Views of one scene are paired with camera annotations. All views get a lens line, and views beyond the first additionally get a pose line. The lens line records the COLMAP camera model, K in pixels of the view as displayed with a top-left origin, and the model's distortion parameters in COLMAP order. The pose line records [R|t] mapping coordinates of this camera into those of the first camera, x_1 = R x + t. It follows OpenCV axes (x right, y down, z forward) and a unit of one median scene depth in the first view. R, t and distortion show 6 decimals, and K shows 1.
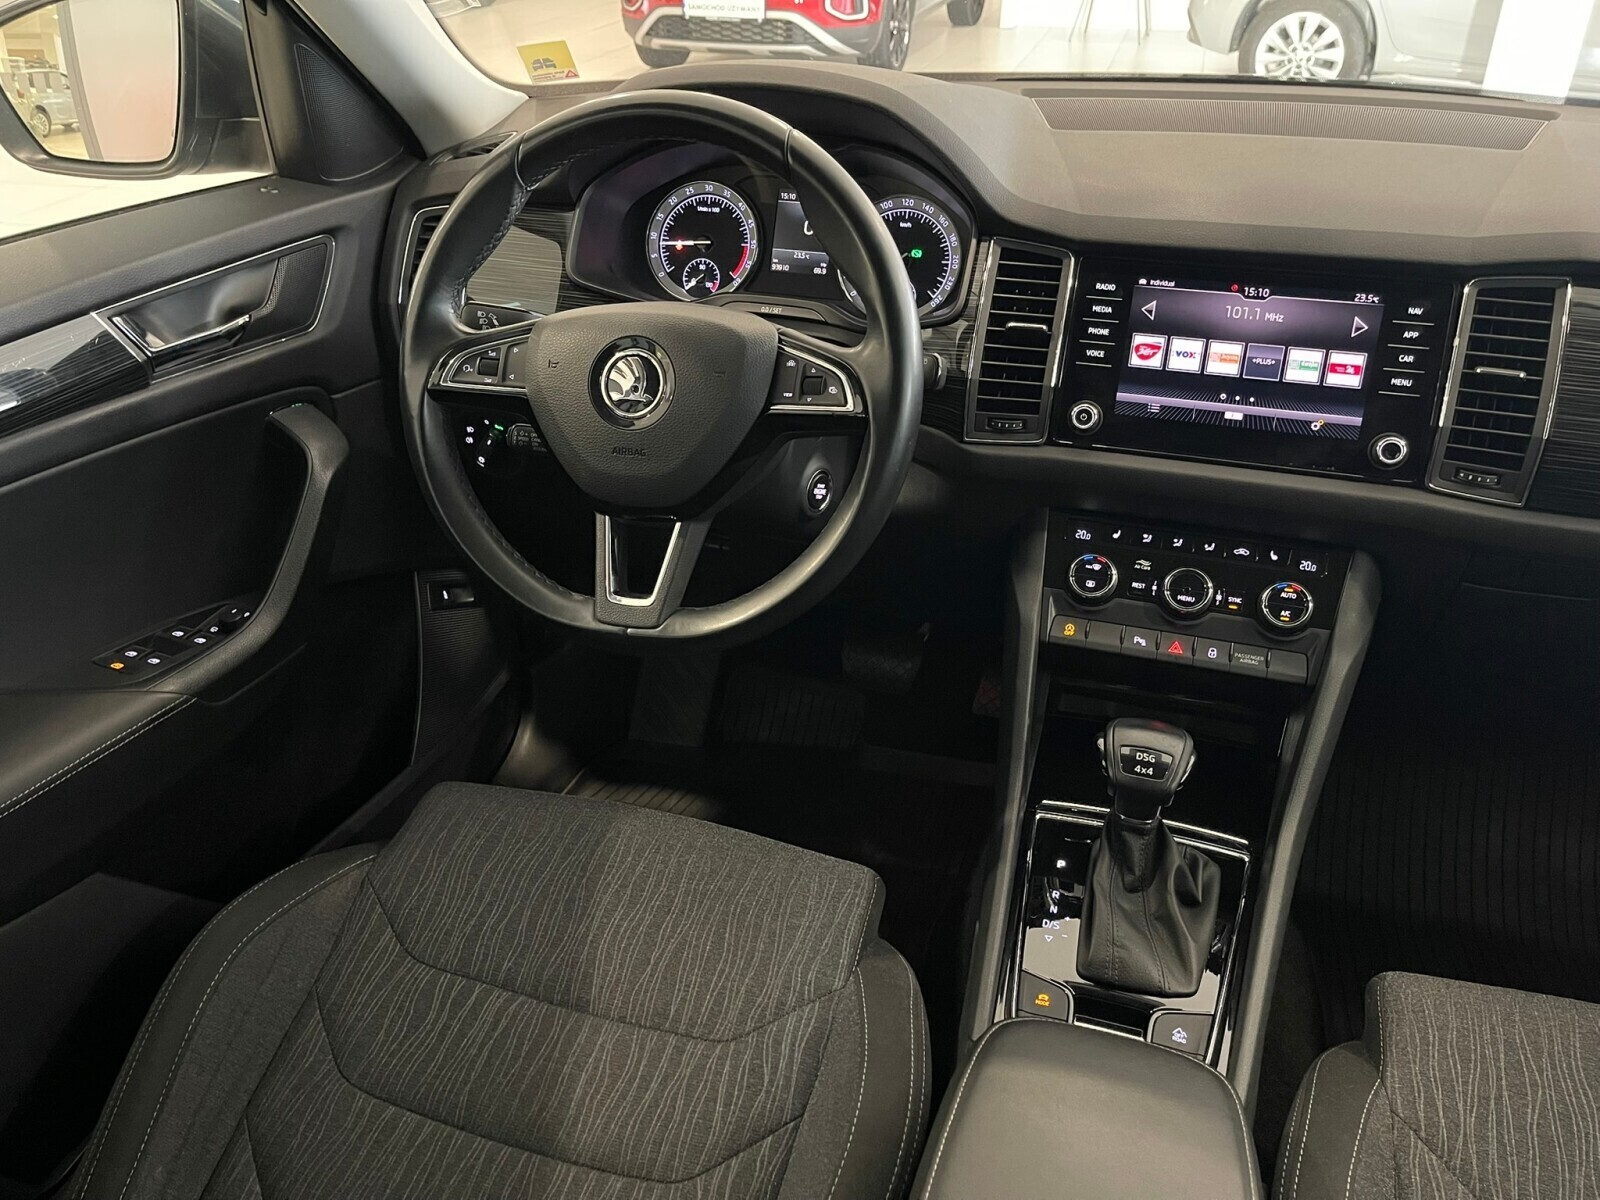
lens RADIAL K [[1221.4, 0, 783.7], [0, 1221.4, 598.2], [0, 0, 1]] dist [0.053299, -0.068837]
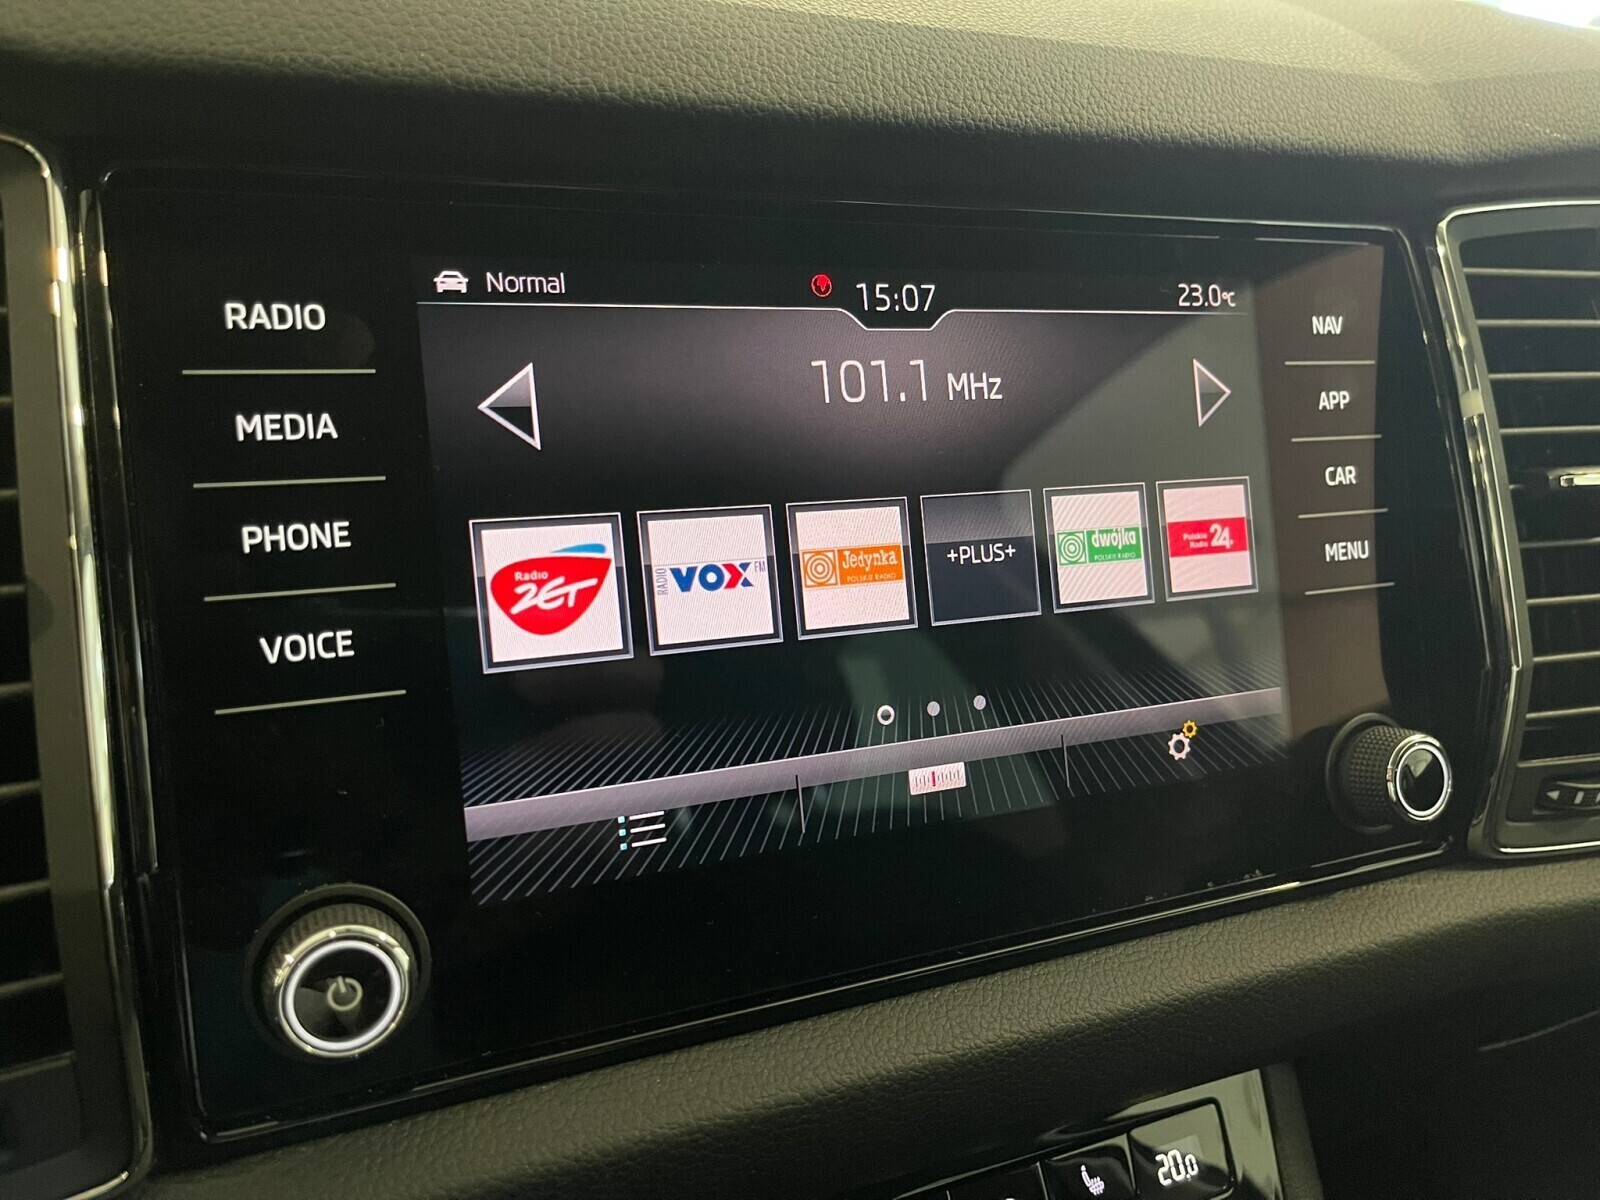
lens RADIAL K [[1209.3, 0, 804.3], [0, 1209.3, 617.4], [0, 0, 1]] dist [0.060852, -0.108000]
pose [[0.735752, -0.196584, 0.648093, 0.190468], [0.273518, 0.961683, -0.018808, -0.182149], [-0.619562, 0.191103, 0.761329, 0.817272]]
